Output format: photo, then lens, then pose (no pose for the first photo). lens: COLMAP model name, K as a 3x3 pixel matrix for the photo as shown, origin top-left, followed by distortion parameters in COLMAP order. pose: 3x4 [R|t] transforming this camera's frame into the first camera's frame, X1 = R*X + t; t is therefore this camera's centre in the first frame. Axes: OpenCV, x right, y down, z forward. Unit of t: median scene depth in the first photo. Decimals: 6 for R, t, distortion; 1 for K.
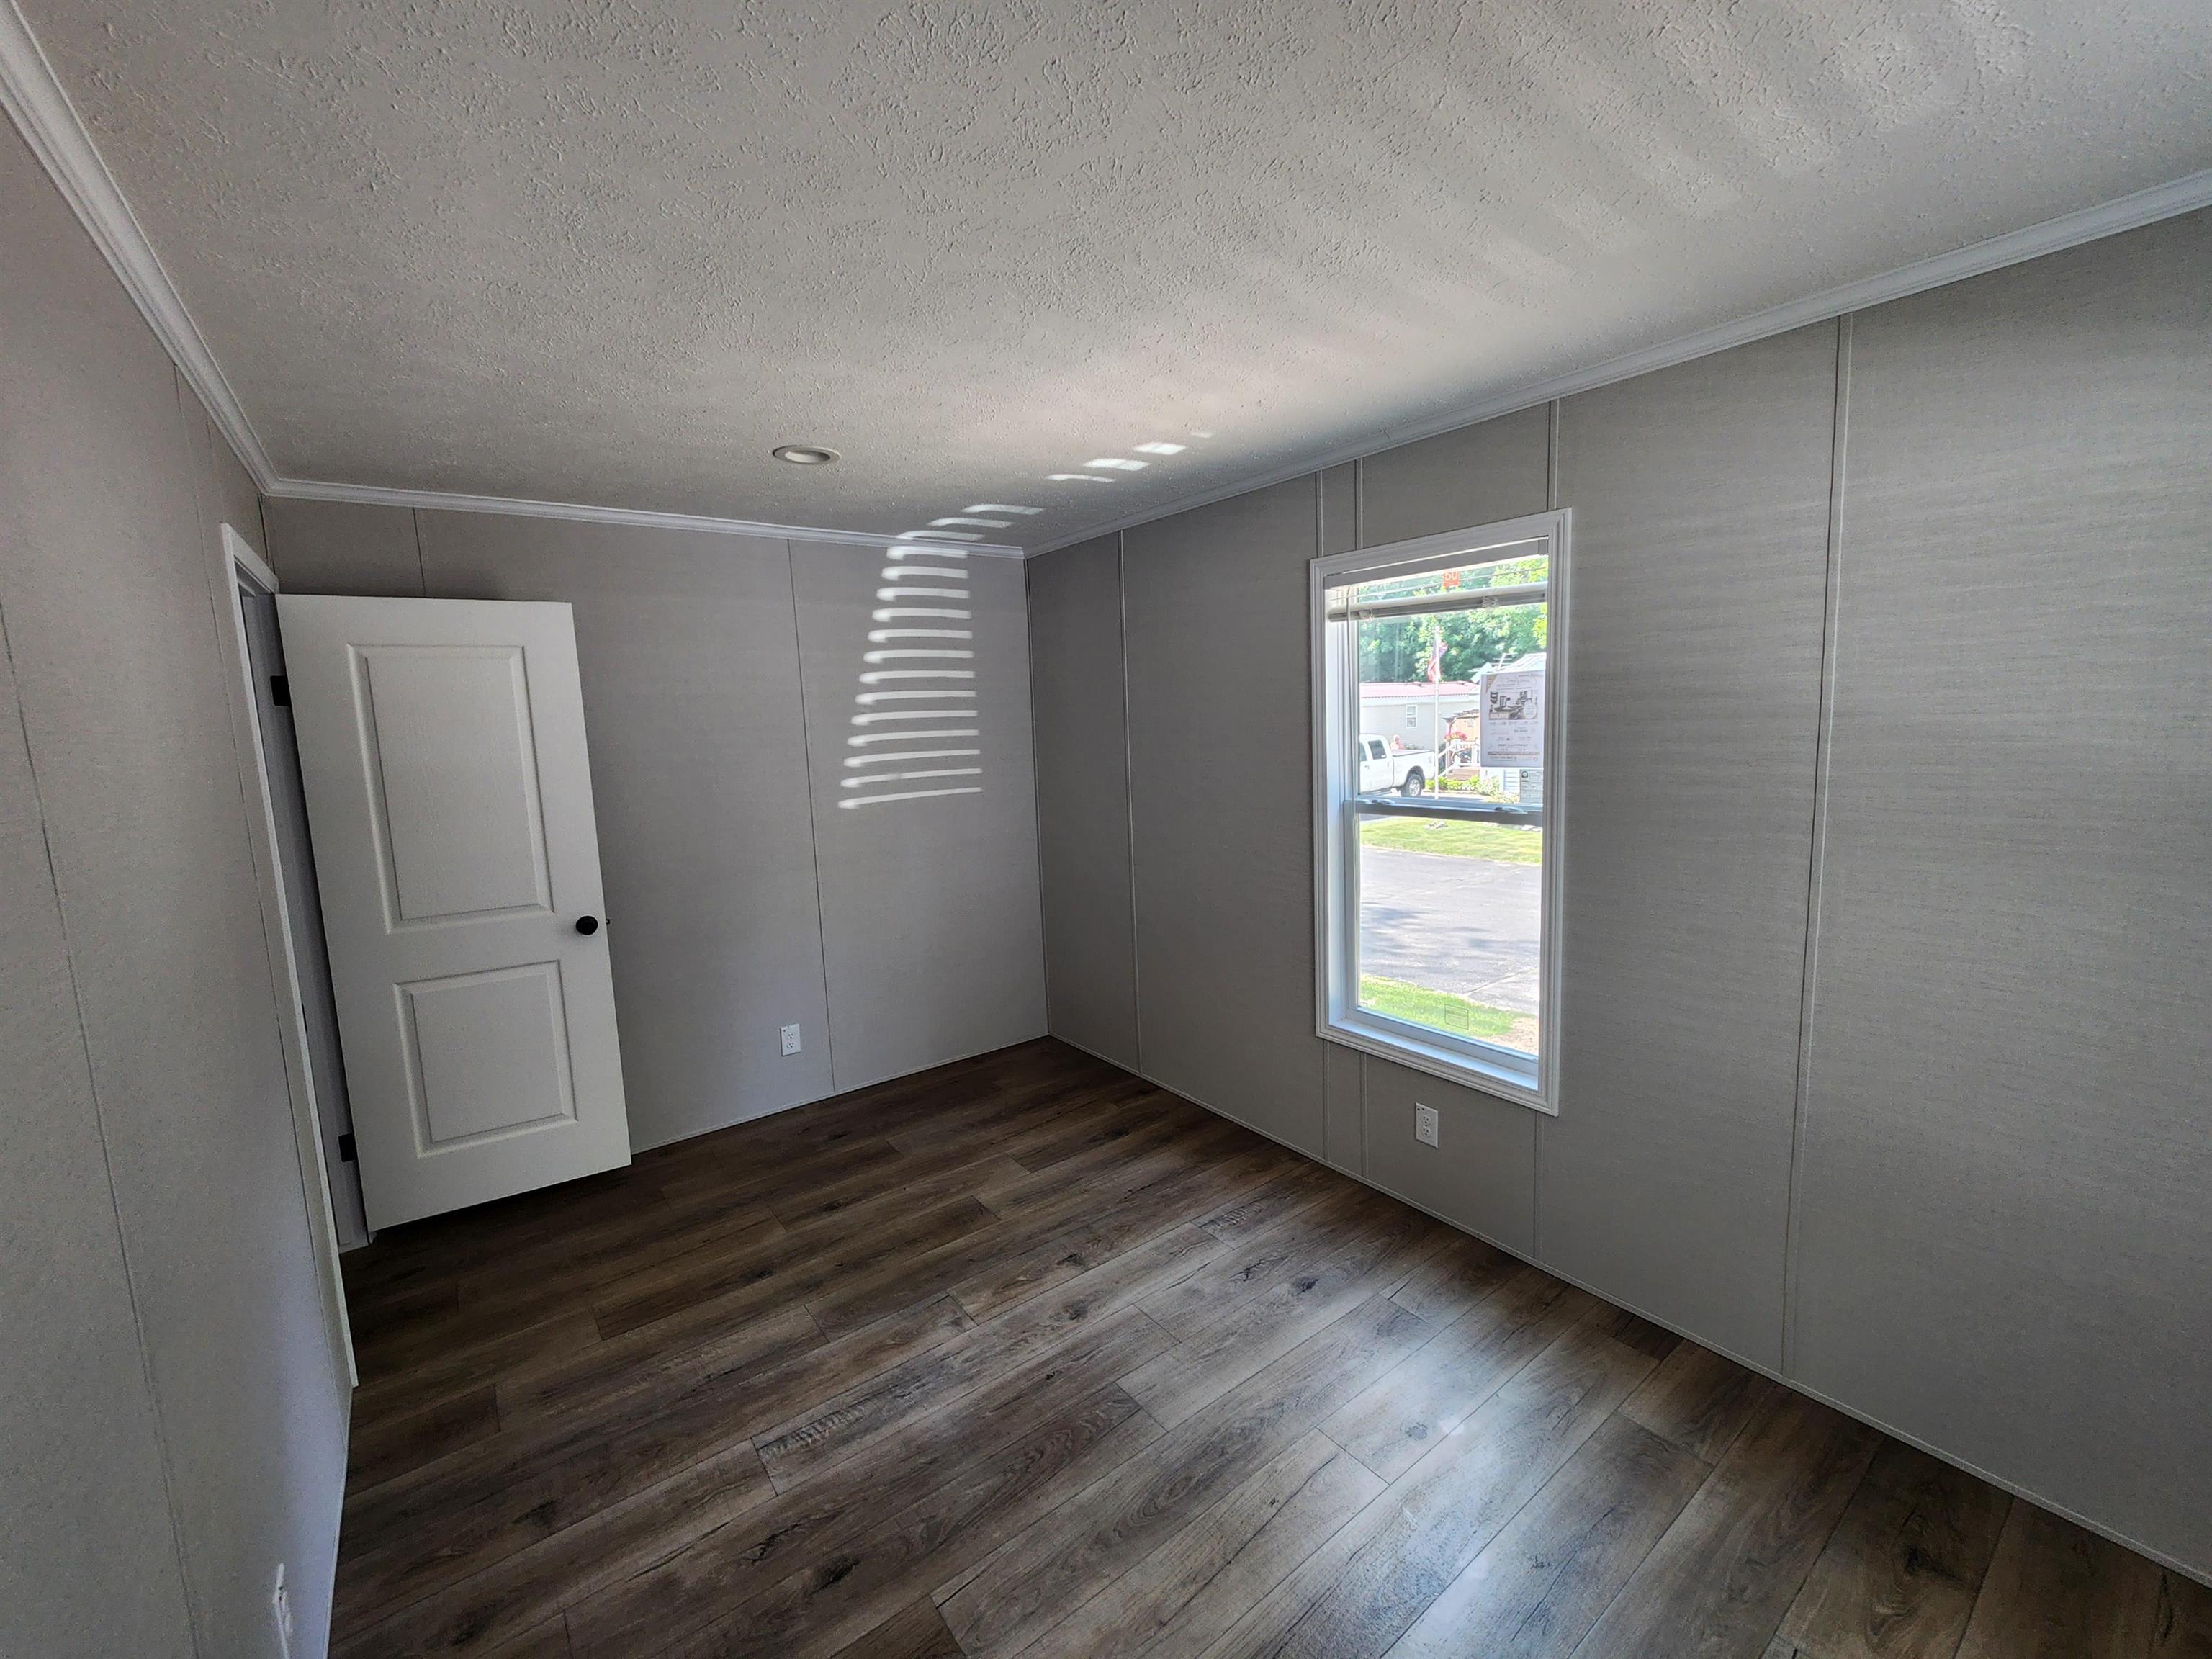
lens RADIAL K [[904.4, 0, 1101.4], [0, 904.4, 820.4], [0, 0, 1]] dist [-0.001676, -0.000929]
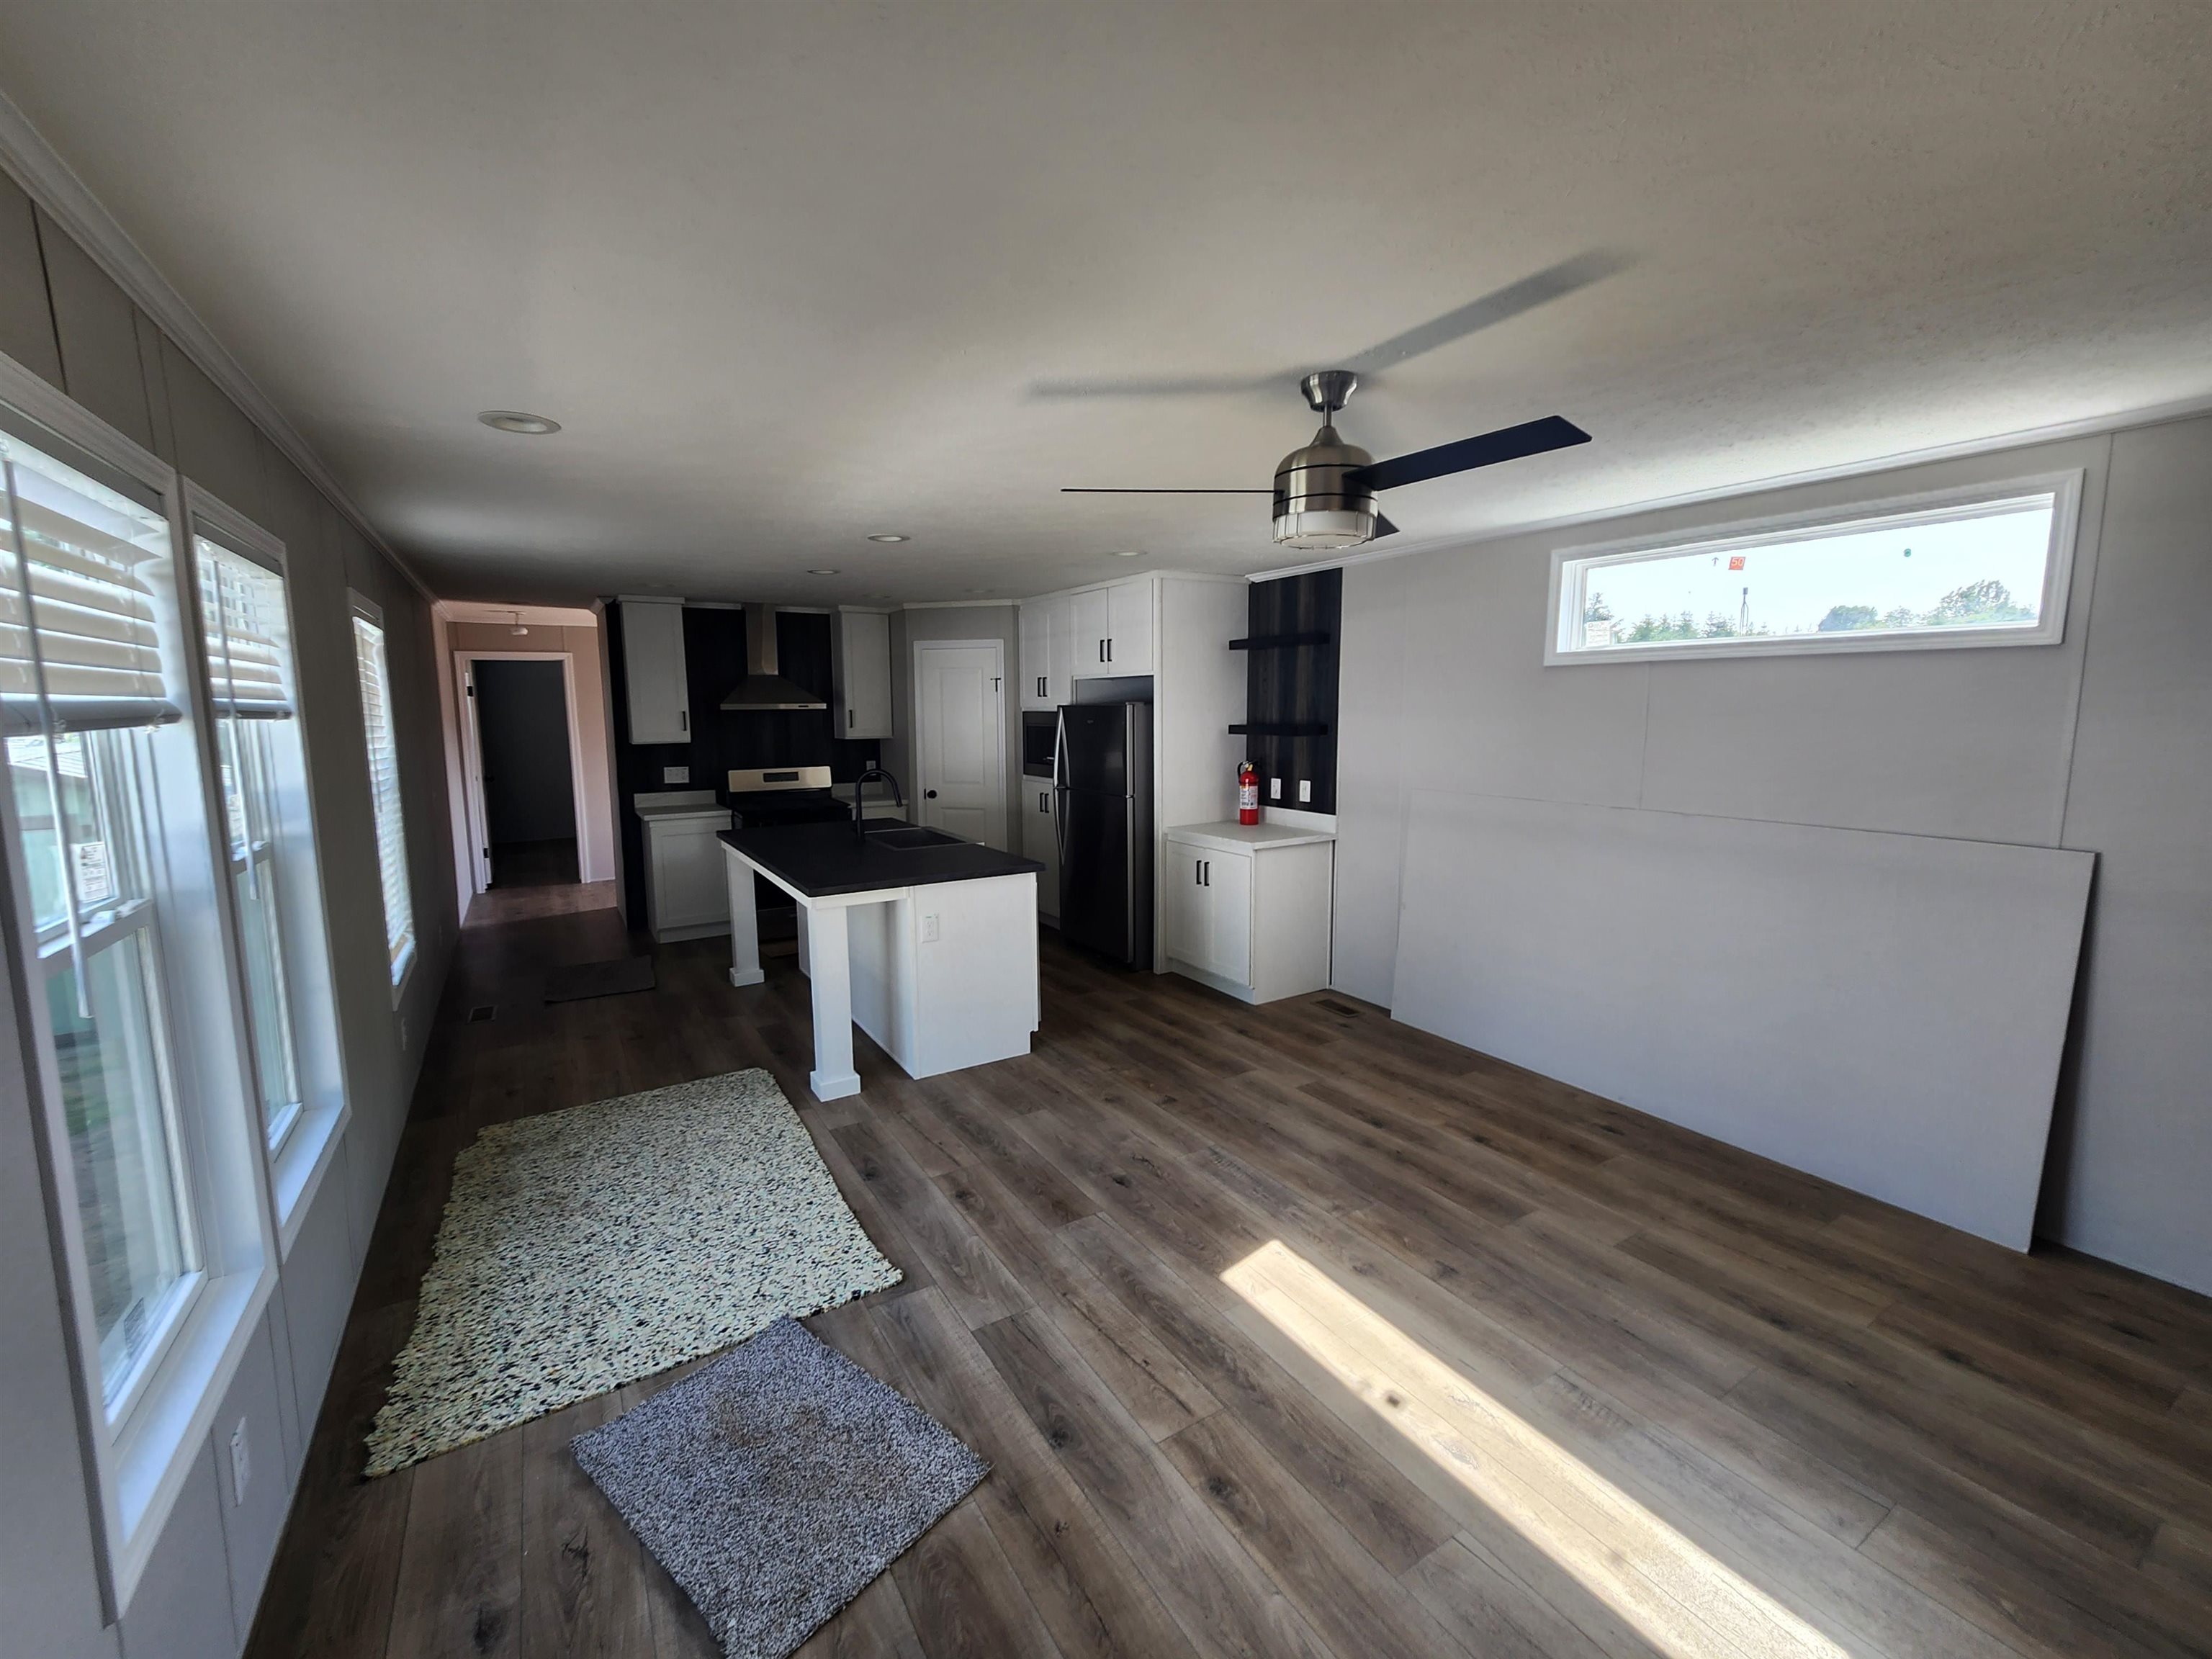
lens RADIAL K [[904.4, 0, 1101.4], [0, 904.4, 820.4], [0, 0, 1]] dist [-0.001676, -0.000929]
pose [[-0.091465, 0.163813, -0.982242, 1.009366], [-0.107031, 0.979045, 0.173246, -0.132359], [0.990040, 0.120977, -0.072016, 0.743339]]
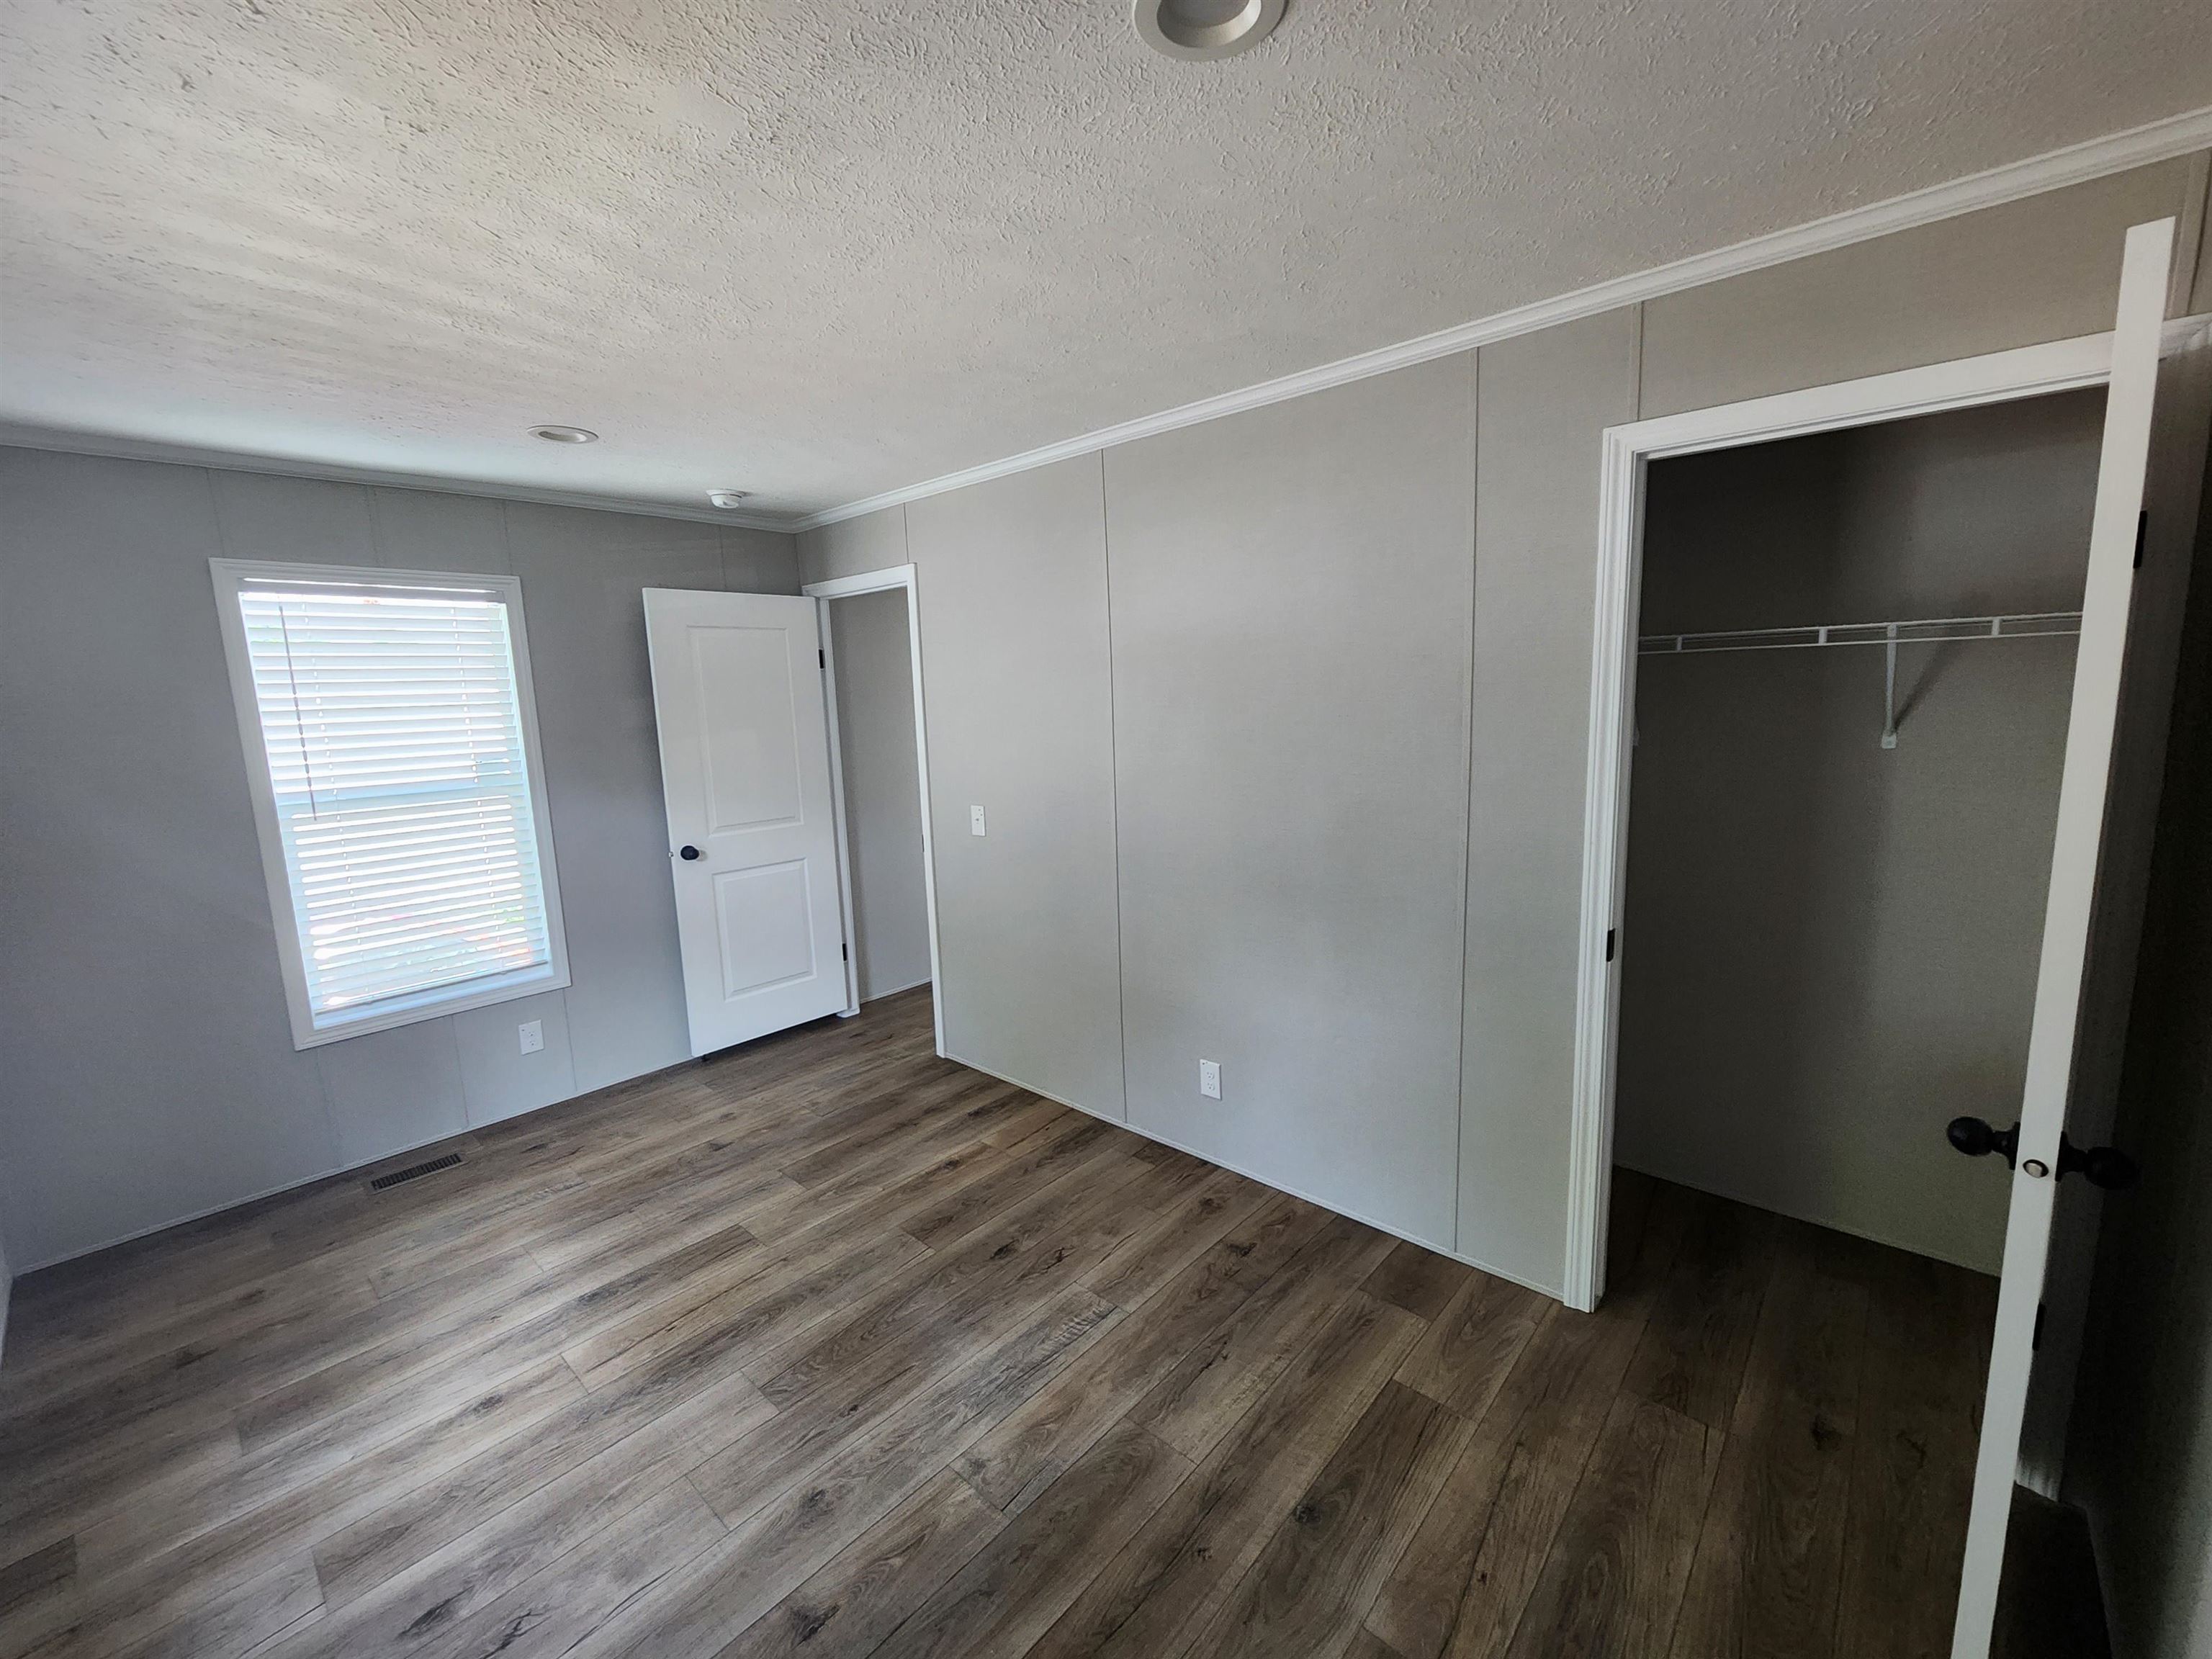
lens RADIAL K [[904.4, 0, 1101.4], [0, 904.4, 820.4], [0, 0, 1]] dist [-0.001676, -0.000929]
pose [[-0.978446, 0.094993, -0.183359, -0.182187], [0.043154, 0.962369, 0.268296, -0.182884], [0.201945, 0.254601, -0.945725, 1.678635]]
